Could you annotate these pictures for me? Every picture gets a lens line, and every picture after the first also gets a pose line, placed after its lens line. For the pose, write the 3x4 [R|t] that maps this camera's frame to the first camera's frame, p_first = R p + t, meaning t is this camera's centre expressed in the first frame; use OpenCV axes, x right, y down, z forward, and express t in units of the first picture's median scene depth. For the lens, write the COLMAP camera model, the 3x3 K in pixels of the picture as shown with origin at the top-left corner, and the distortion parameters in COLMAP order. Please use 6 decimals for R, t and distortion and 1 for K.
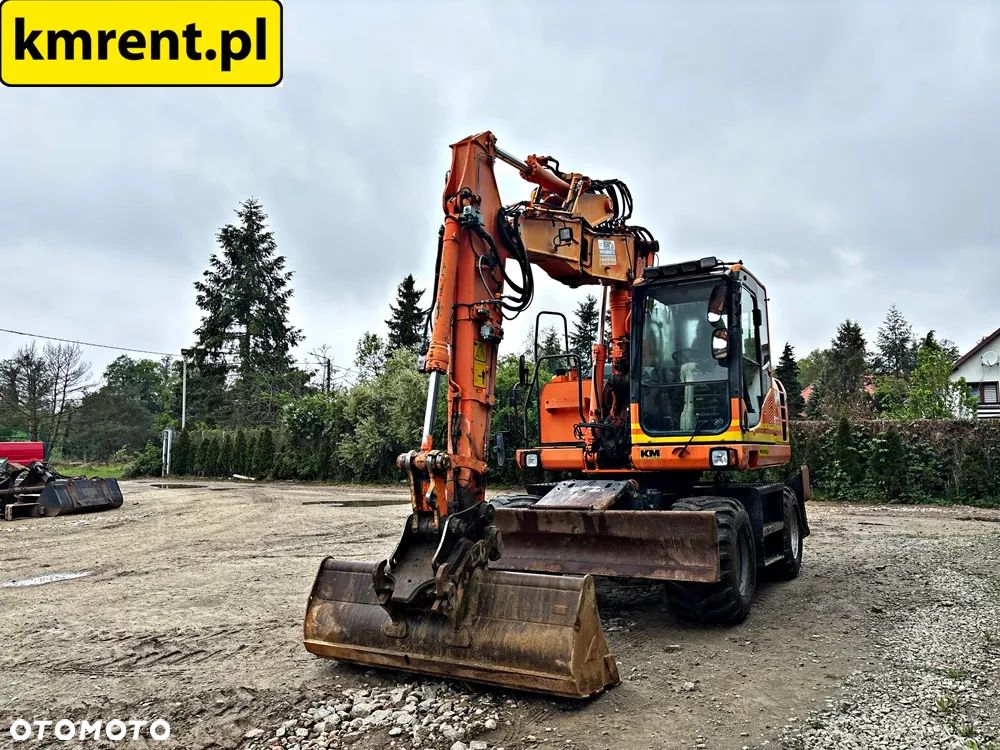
lens RADIAL K [[756.8, 0, 501.4], [0, 756.8, 375.4], [0, 0, 1]] dist [0.028541, -0.011164]
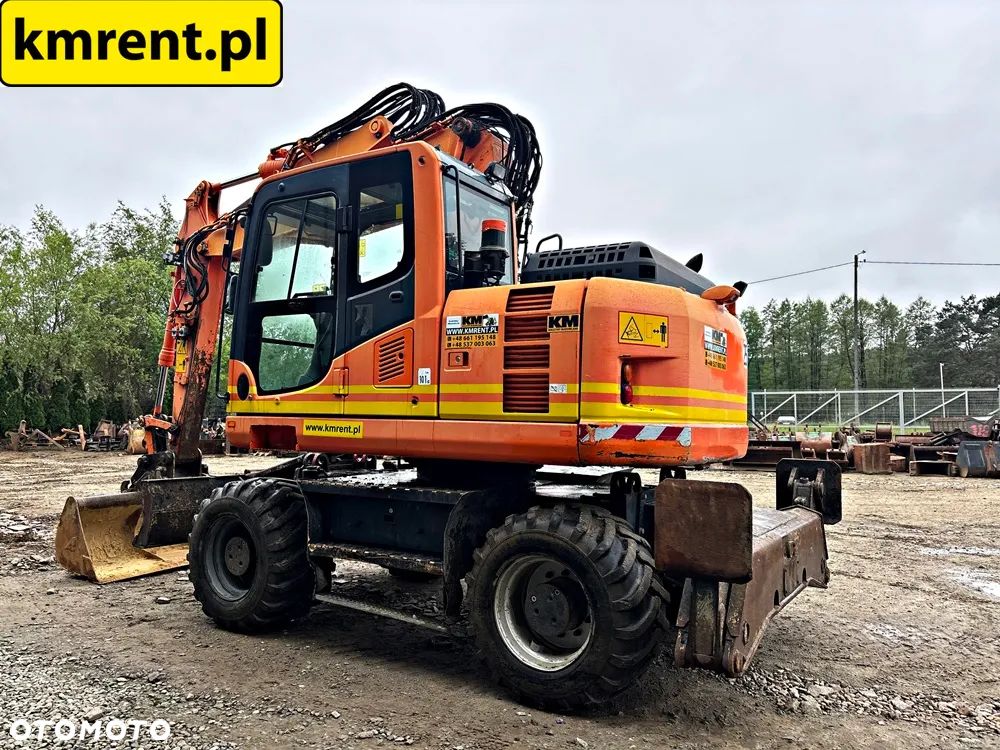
lens RADIAL K [[757.3, 0, 495.5], [0, 757.3, 363.2], [0, 0, 1]] dist [0.049795, -0.053594]
pose [[-0.043830, -0.045404, -0.998007, 1.077342], [0.092909, 0.994452, -0.049323, 0.097142], [0.994709, -0.094886, -0.039368, 1.270943]]
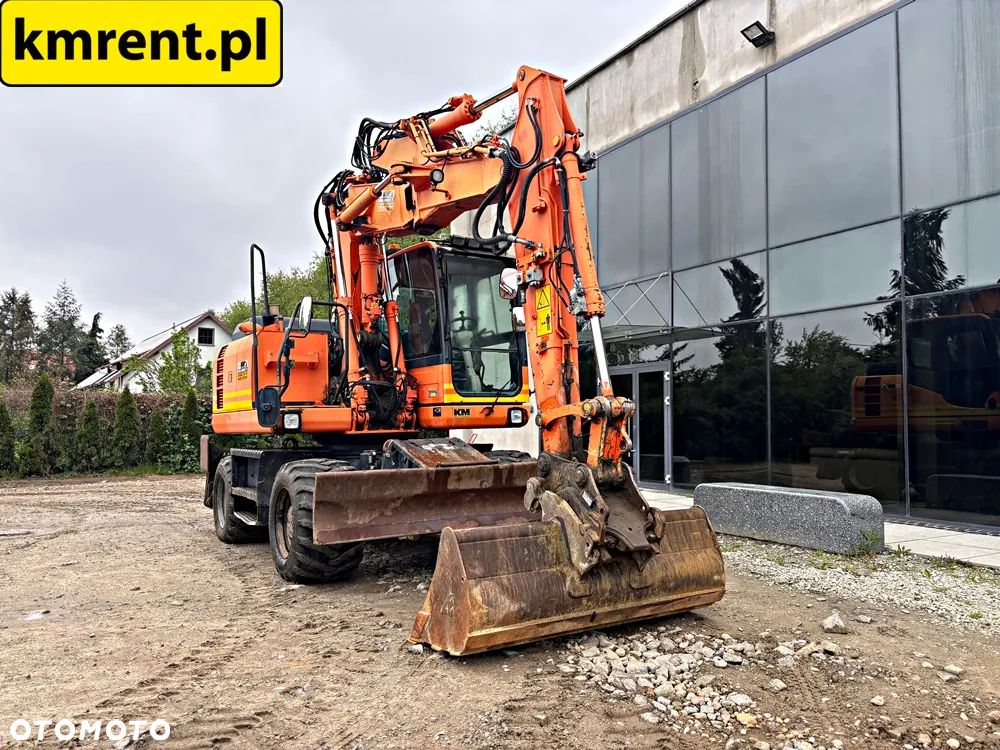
lens RADIAL K [[755.0, 0, 496.2], [0, 755.0, 386.5], [0, 0, 1]] dist [0.045609, -0.049897]
pose [[0.473172, 0.051611, 0.879457, -0.711481], [-0.084345, 0.996351, -0.013091, 0.078522], [-0.876923, -0.067983, 0.475798, 0.472477]]
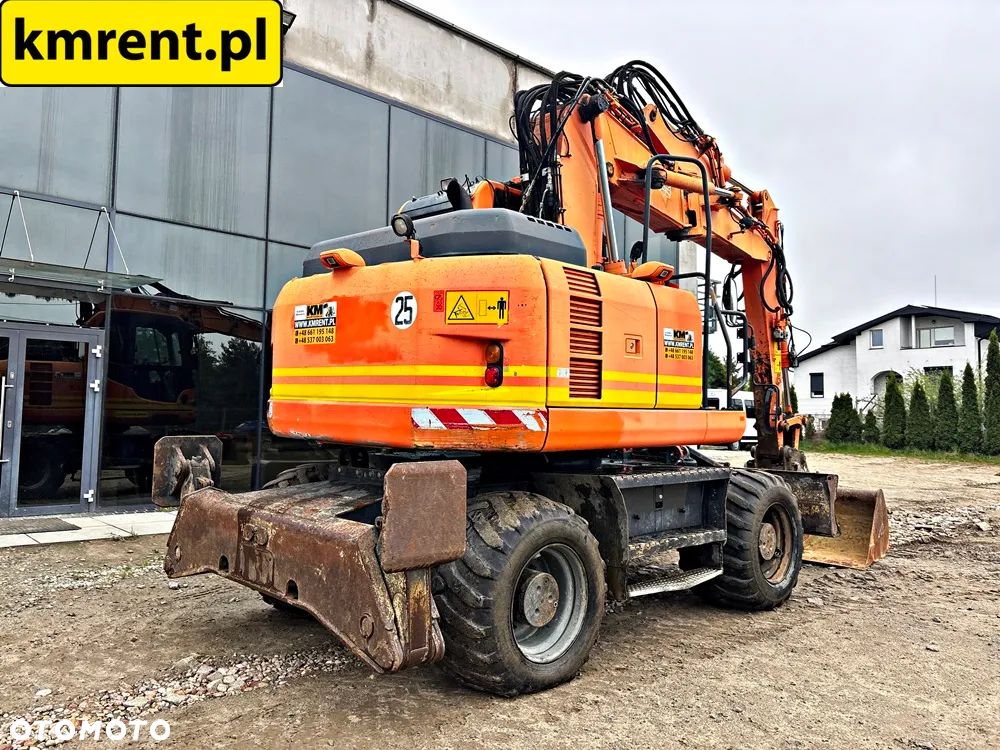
lens RADIAL K [[757.3, 0, 495.5], [0, 757.3, 363.2], [0, 0, 1]] dist [0.049795, -0.053594]
pose [[-0.965583, 0.013372, 0.259753, 0.068012], [-0.029835, 0.986392, -0.161683, 0.205334], [-0.258380, -0.163868, -0.952044, 2.023240]]
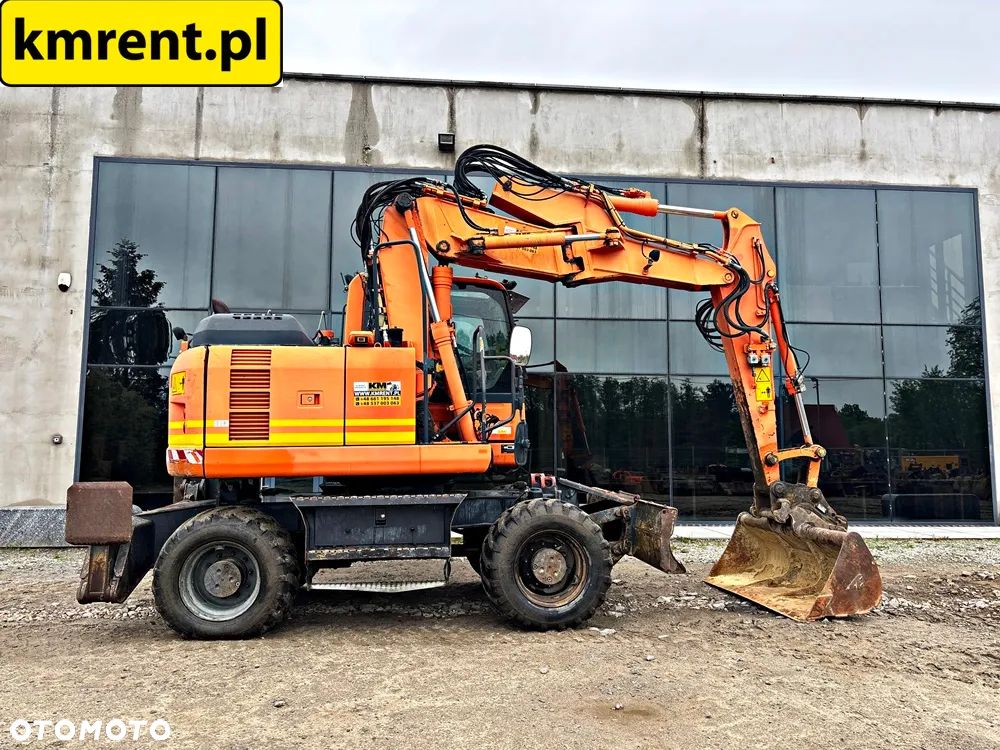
lens RADIAL K [[754.9, 0, 500.7], [0, 754.9, 380.8], [0, 0, 1]] dist [0.049612, -0.055415]
pose [[-0.603367, 0.084004, 0.793027, -0.680419], [-0.068751, 0.985254, -0.156675, 0.182253], [-0.794494, -0.149054, -0.588695, 1.720969]]
